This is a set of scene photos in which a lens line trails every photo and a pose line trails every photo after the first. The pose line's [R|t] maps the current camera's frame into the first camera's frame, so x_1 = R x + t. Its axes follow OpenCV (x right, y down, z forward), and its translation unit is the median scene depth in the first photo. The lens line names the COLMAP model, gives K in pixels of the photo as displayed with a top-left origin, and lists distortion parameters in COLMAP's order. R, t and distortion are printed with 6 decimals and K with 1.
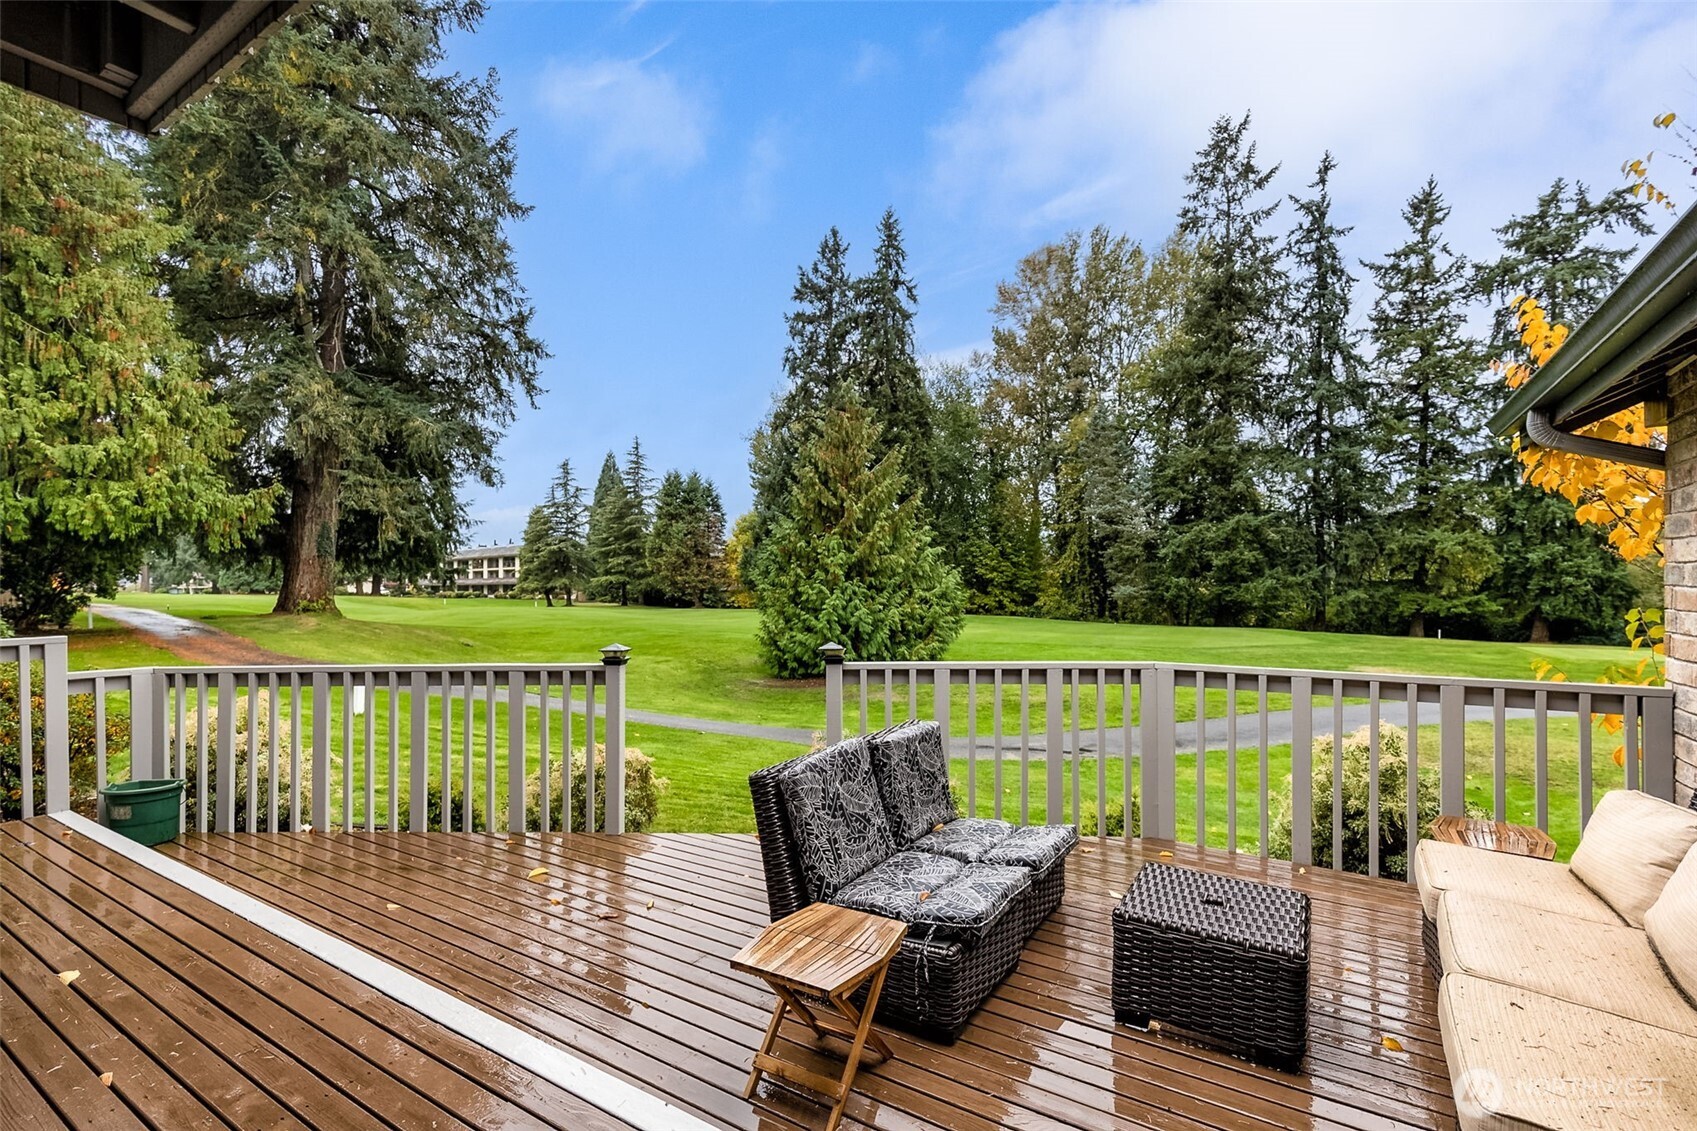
lens RADIAL K [[769.2, 0, 846.3], [0, 769.2, 577.8], [0, 0, 1]] dist [0.002231, 0.000490]
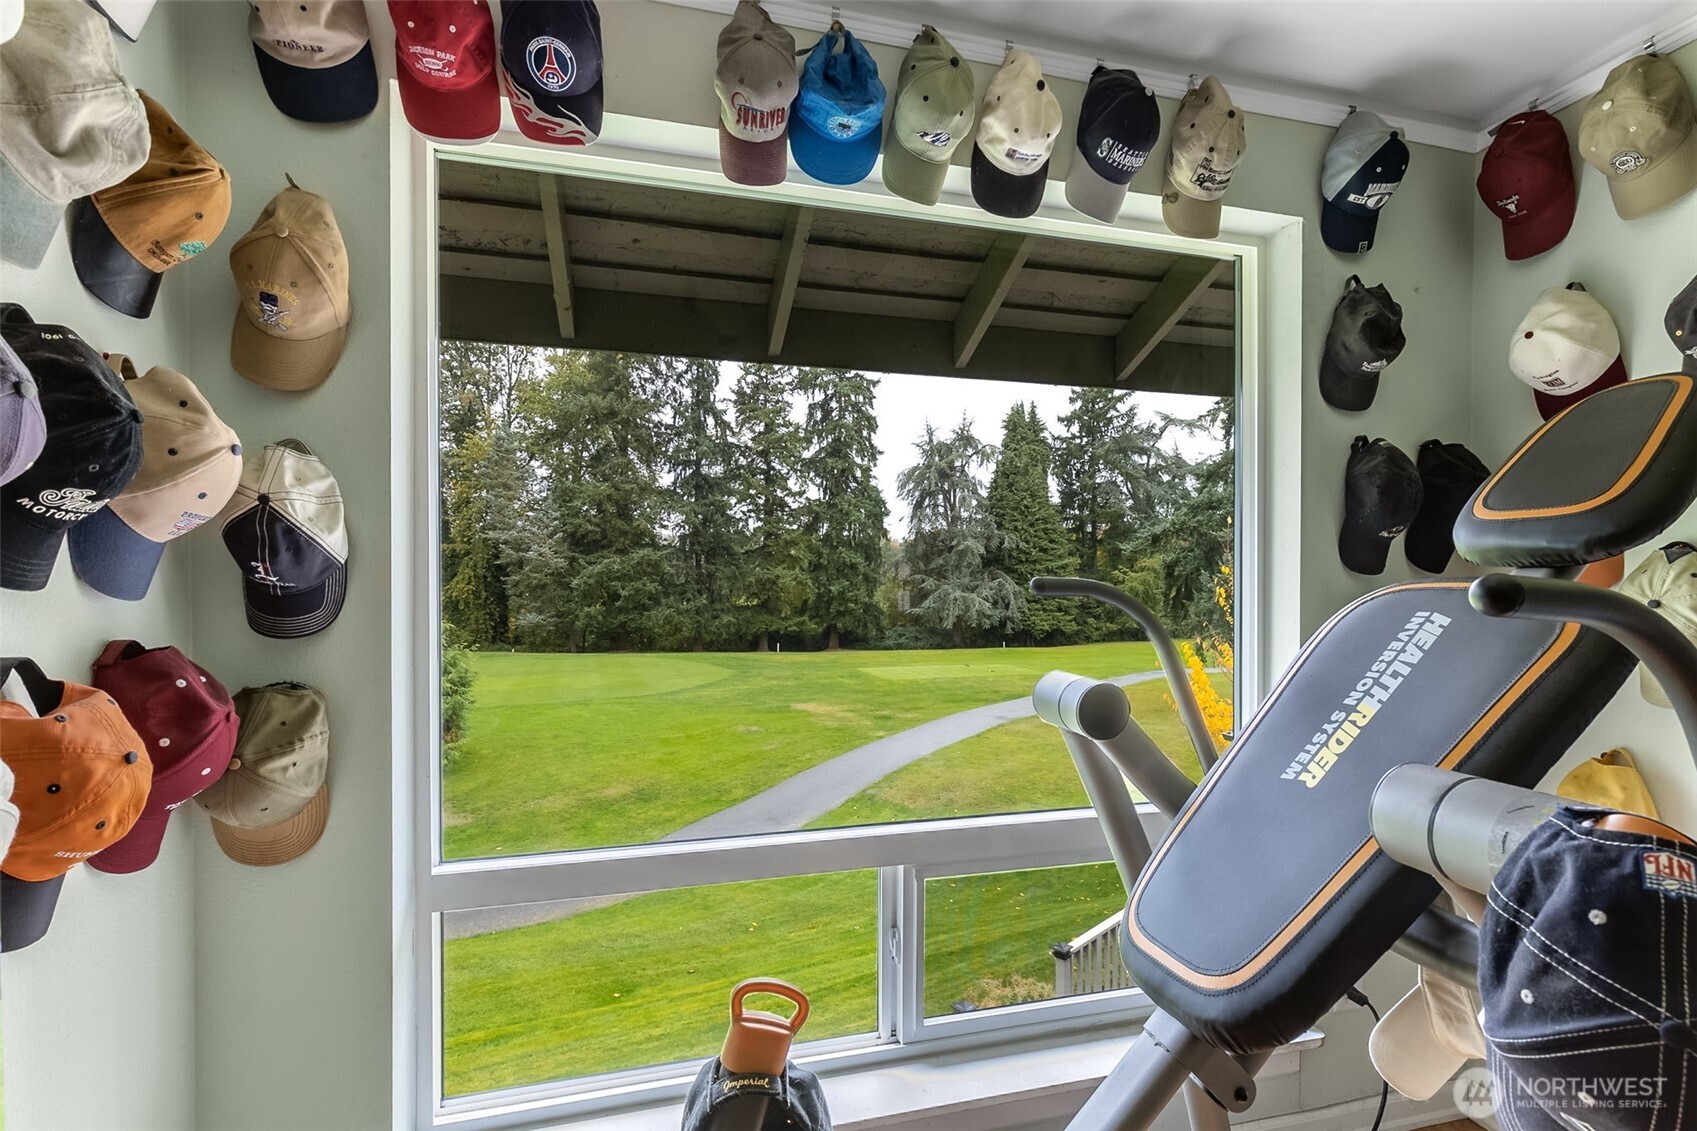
lens RADIAL K [[769.2, 0, 847.1], [0, 769.2, 582.6], [0, 0, 1]] dist [0.002231, 0.000490]
pose [[0.672820, -0.006003, 0.739781, -0.109466], [-0.004363, 0.999917, 0.012082, -0.048783], [-0.739793, -0.011356, 0.672739, 0.037559]]
